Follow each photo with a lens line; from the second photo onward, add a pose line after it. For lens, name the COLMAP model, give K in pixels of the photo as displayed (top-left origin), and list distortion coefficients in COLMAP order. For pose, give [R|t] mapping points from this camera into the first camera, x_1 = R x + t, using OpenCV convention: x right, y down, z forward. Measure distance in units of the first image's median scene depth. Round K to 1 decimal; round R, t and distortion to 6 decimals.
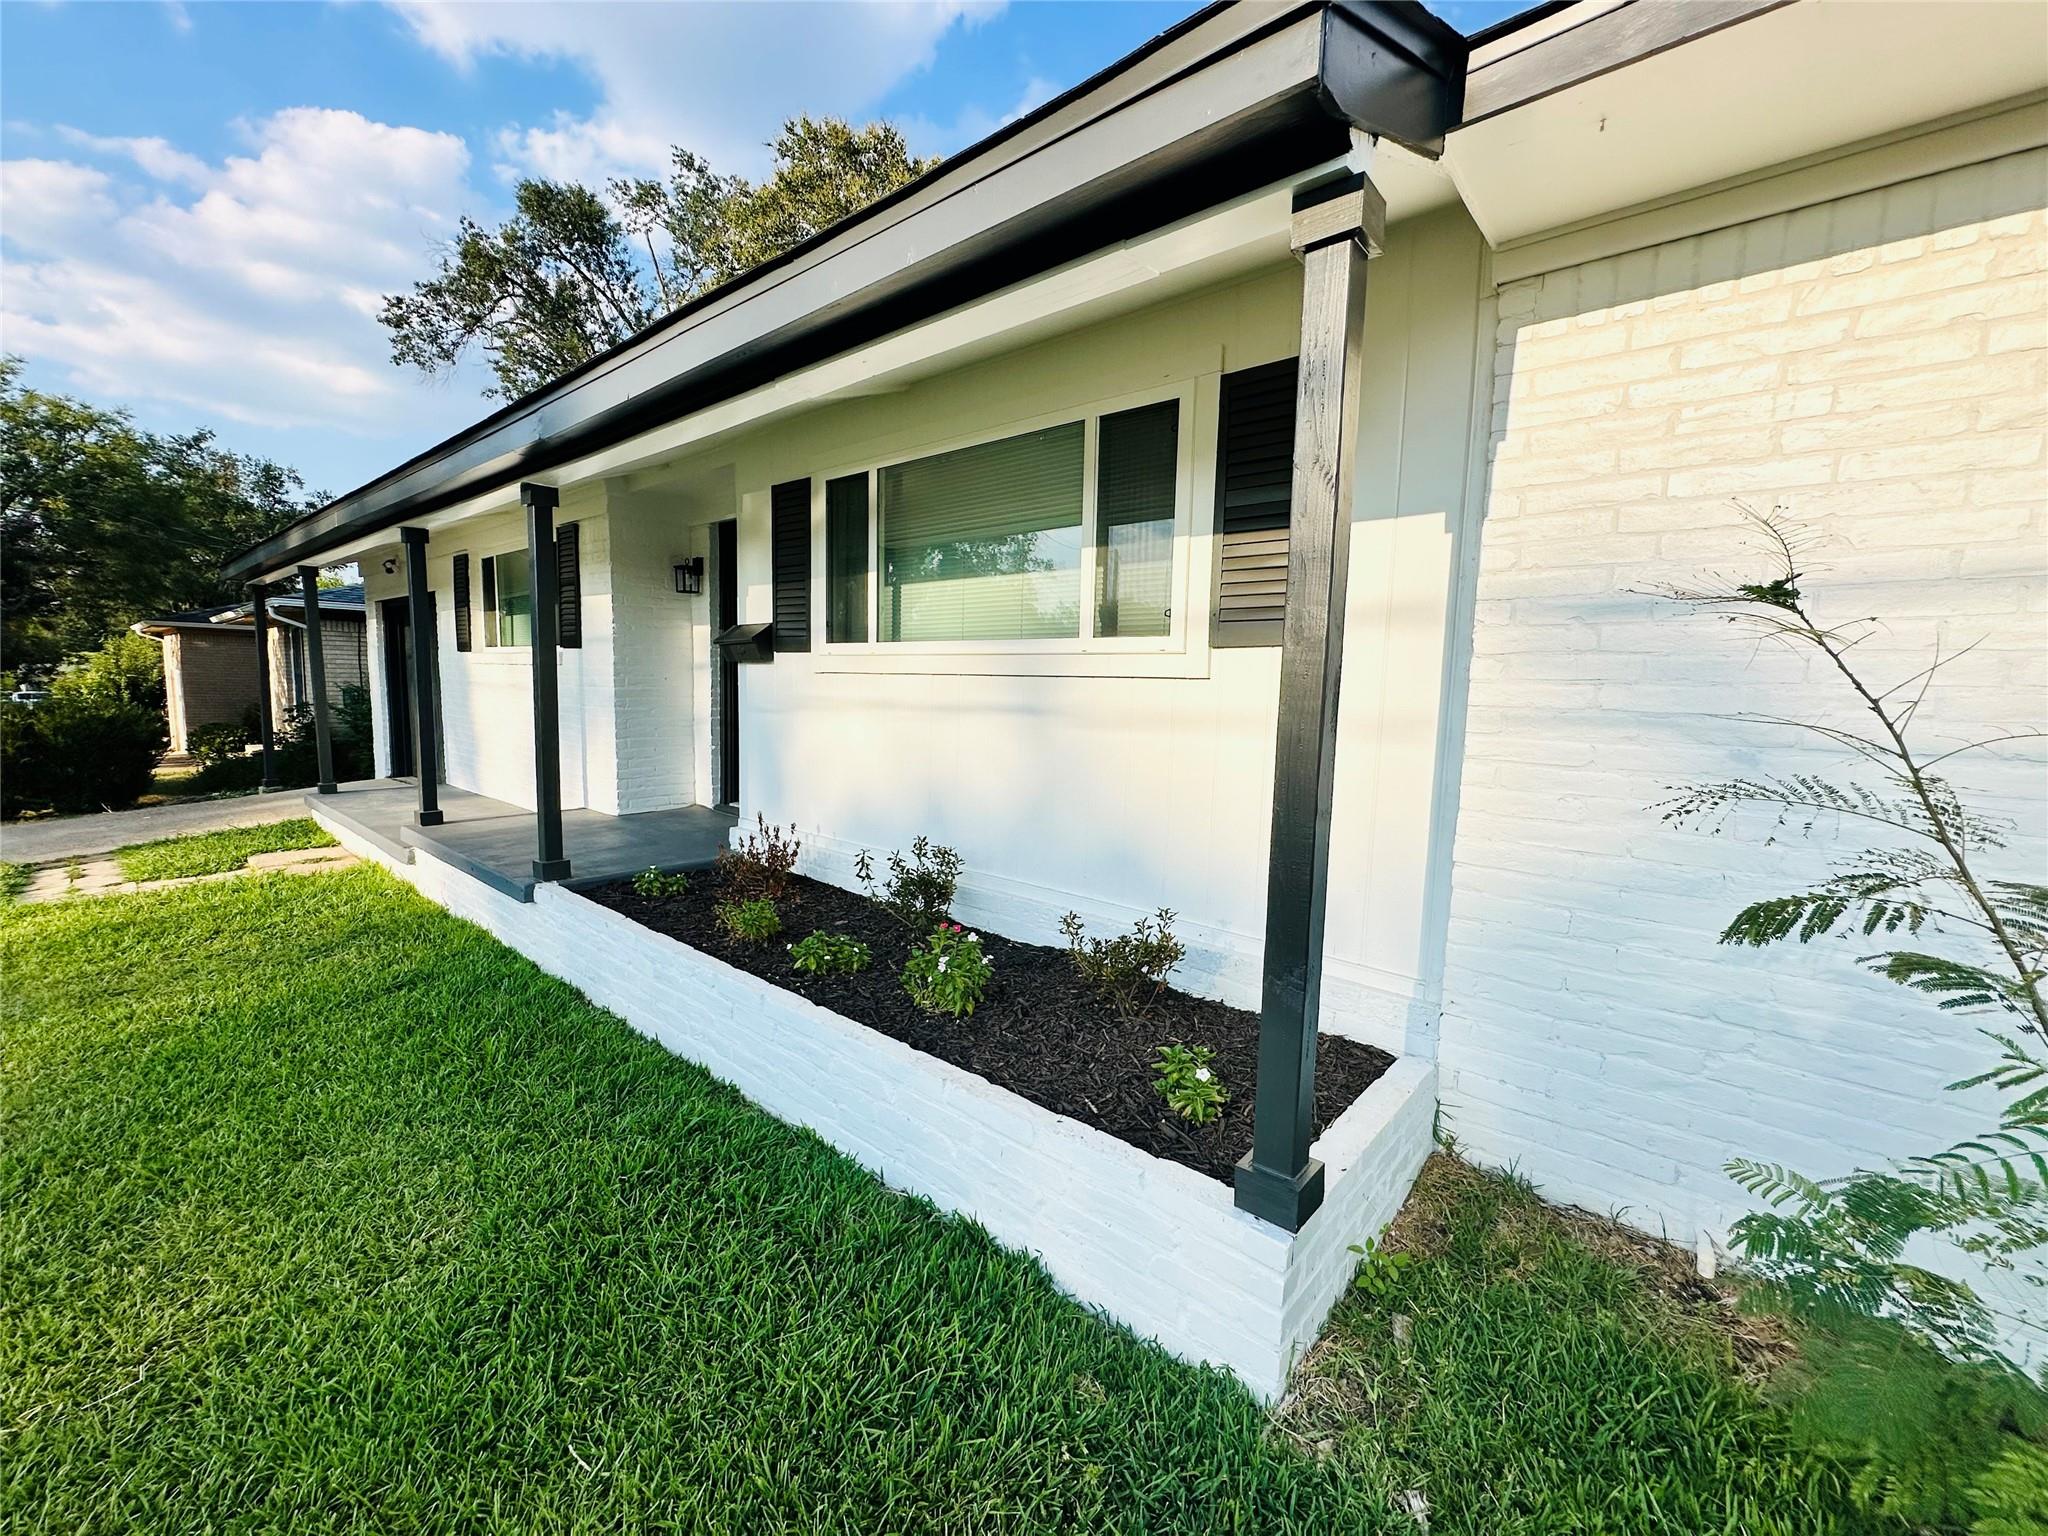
lens RADIAL K [[806.4, 0, 1024.0], [0, 806.4, 768.0], [0, 0, 1]] dist [-0.000917, 0.000020]
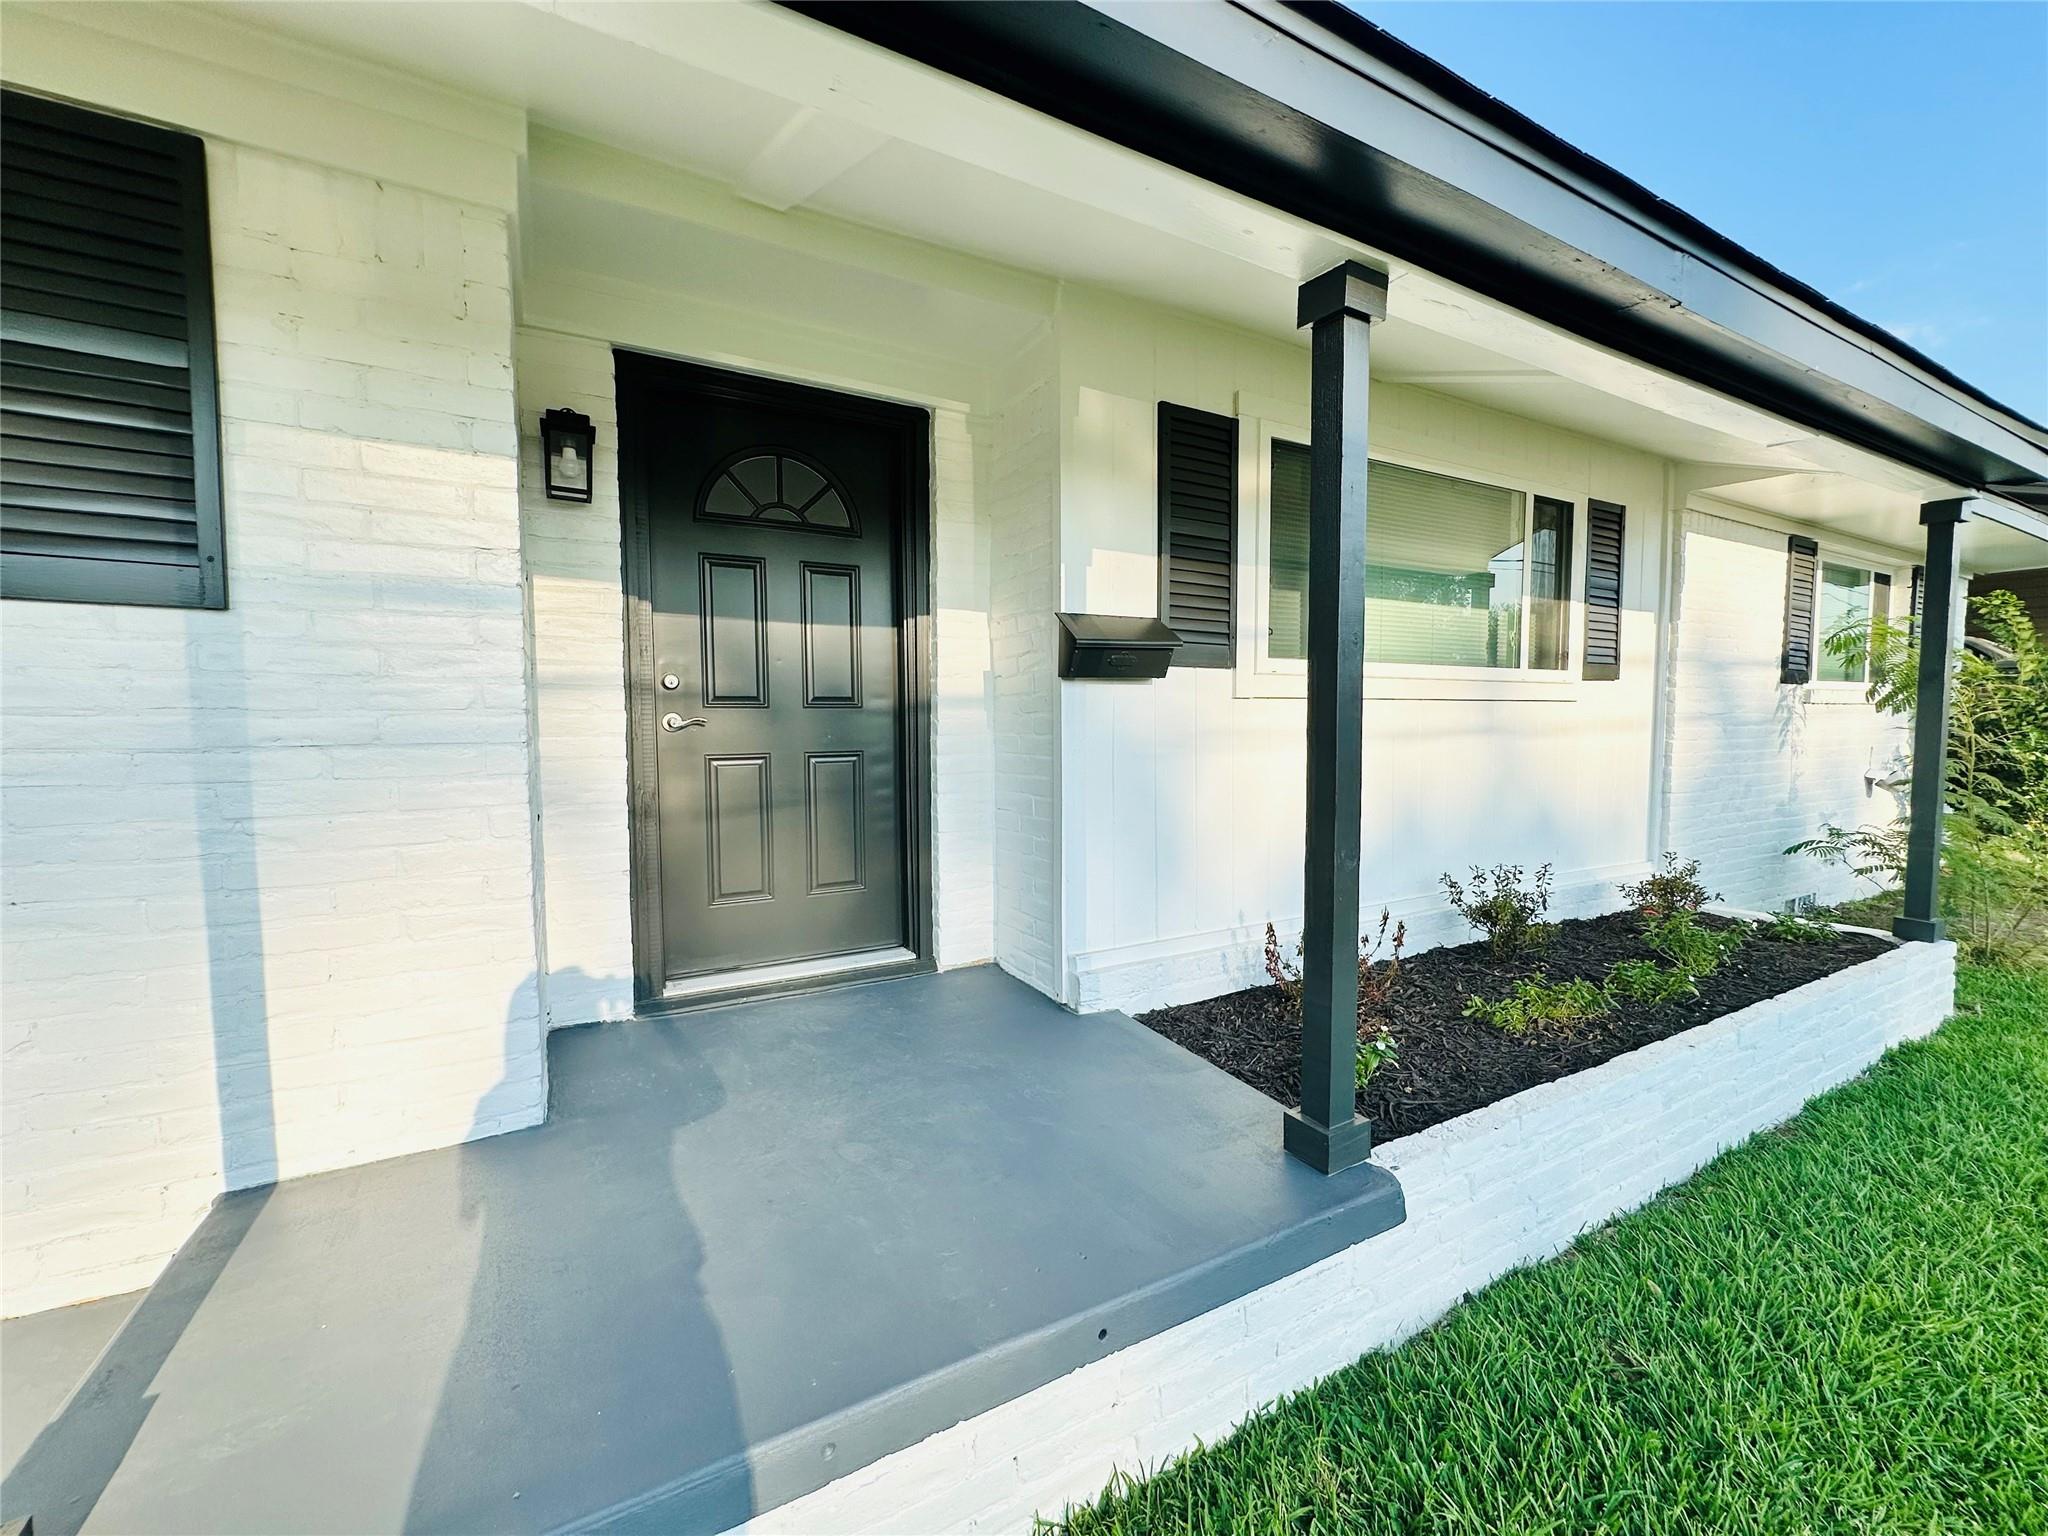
lens RADIAL K [[820.5, 0, 1024.0], [0, 820.5, 768.0], [0, 0, 1]] dist [-0.000631, -0.000064]
pose [[0.358646, -0.070757, 0.930788, -0.167861], [0.121199, 0.992212, 0.028727, -0.017158], [-0.925572, 0.102507, 0.364429, 0.156893]]
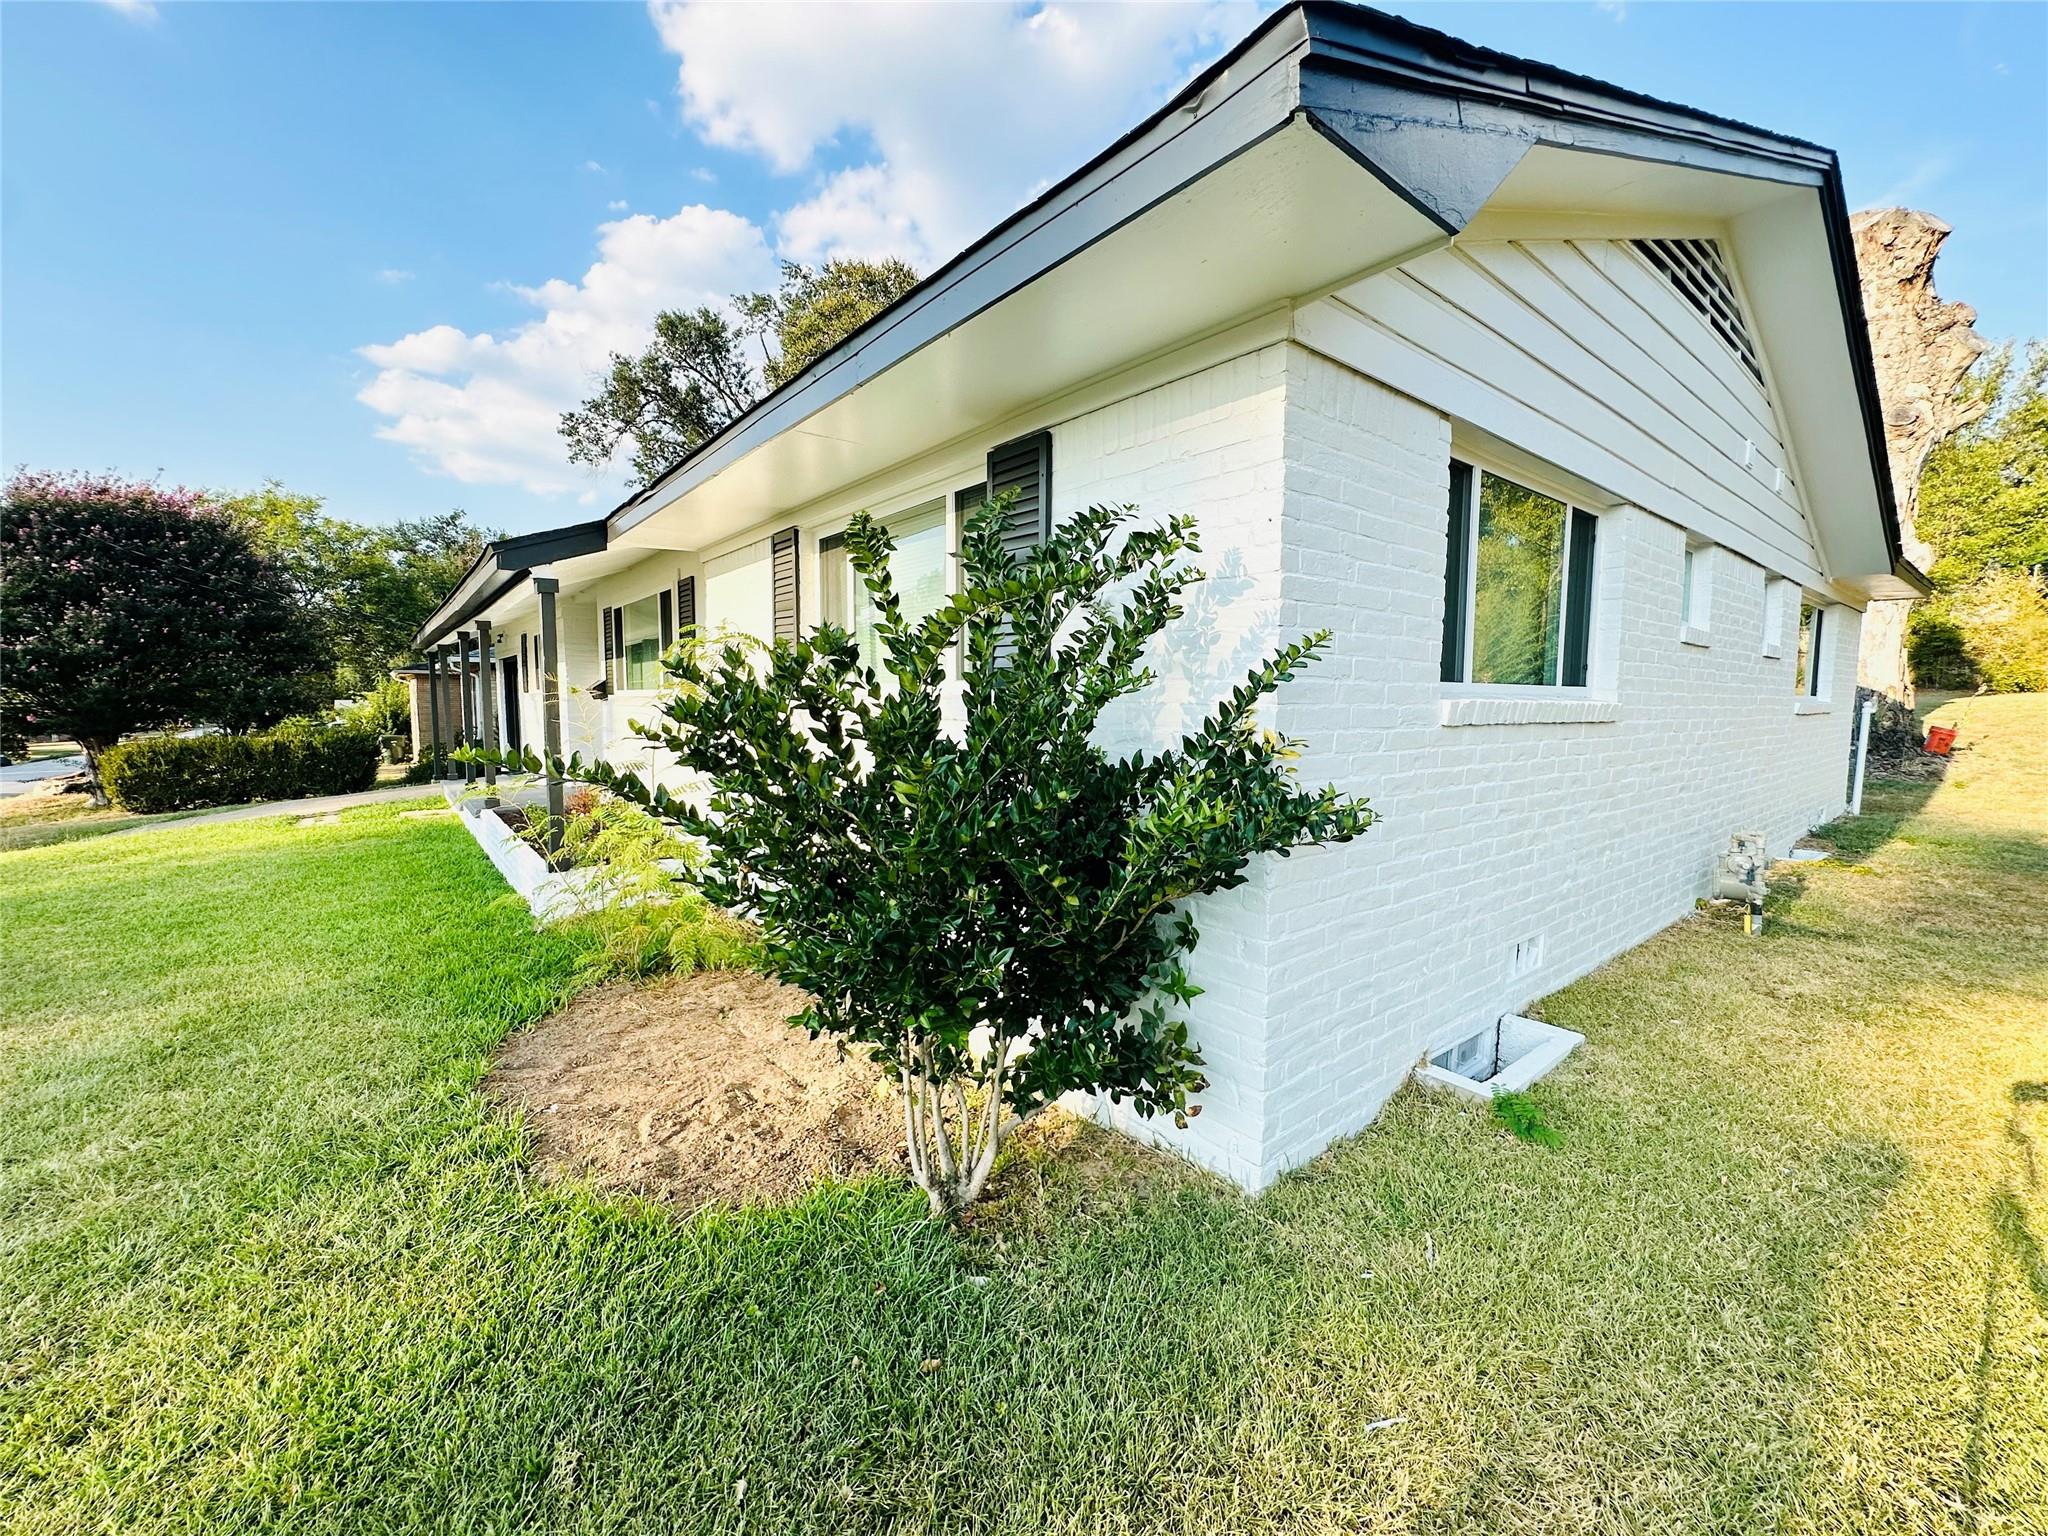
lens RADIAL K [[820.5, 0, 1024.0], [0, 820.5, 768.0], [0, 0, 1]] dist [-0.000631, -0.000064]
pose [[0.980472, -0.001051, -0.196655, 0.190212], [-0.004040, 0.999667, -0.025484, 0.013768], [0.196617, 0.025780, 0.980141, -0.128223]]
